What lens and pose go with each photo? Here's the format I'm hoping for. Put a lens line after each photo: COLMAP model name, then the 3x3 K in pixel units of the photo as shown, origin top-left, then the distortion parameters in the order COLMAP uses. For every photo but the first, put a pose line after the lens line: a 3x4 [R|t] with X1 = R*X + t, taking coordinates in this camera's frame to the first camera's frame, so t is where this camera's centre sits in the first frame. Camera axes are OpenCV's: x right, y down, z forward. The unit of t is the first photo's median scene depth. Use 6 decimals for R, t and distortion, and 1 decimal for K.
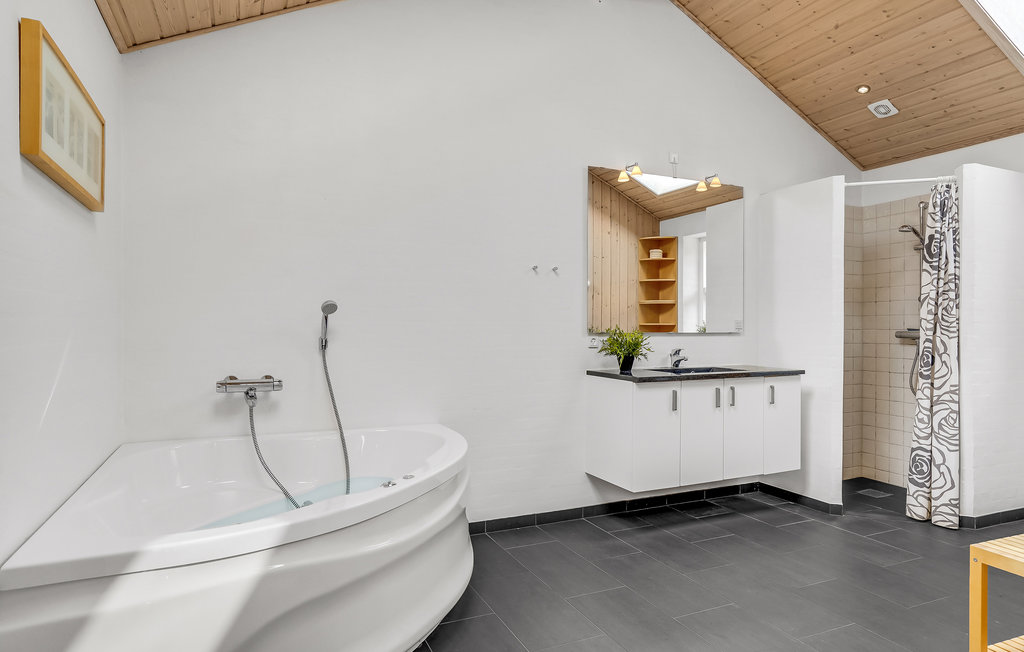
lens RADIAL K [[594.5, 0, 512.3], [0, 594.5, 335.8], [0, 0, 1]] dist [-0.066621, 0.047715]
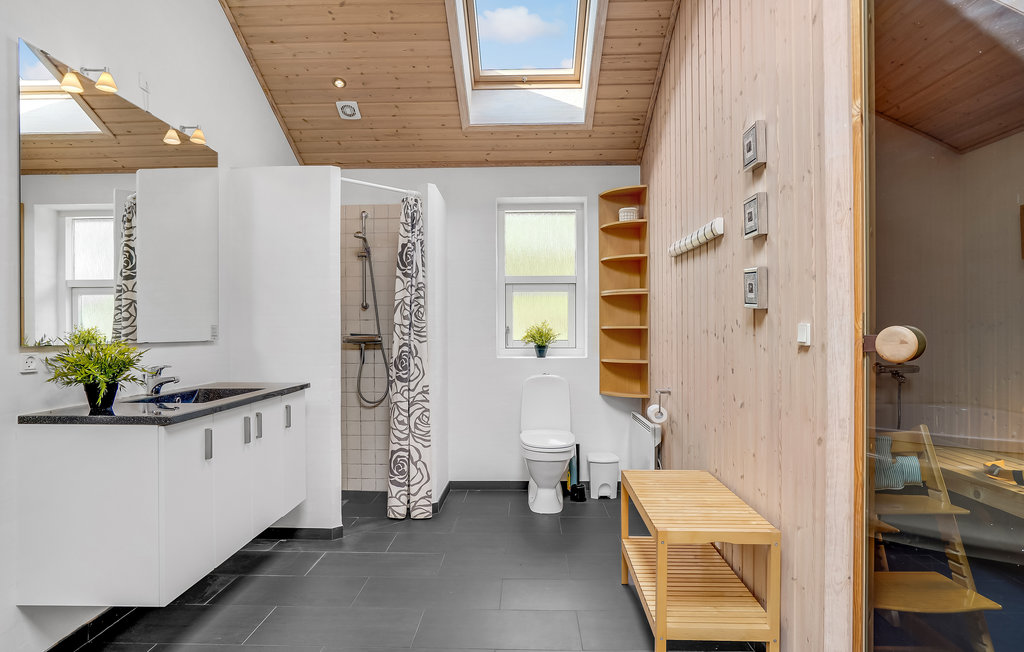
lens RADIAL K [[594.5, 0, 512.3], [0, 594.5, 335.8], [0, 0, 1]] dist [-0.066621, 0.047715]
pose [[0.433059, -0.011802, 0.901288, -0.156802], [0.020439, 0.999786, 0.003271, -0.007567], [-0.901134, 0.017005, 0.433208, 0.365632]]
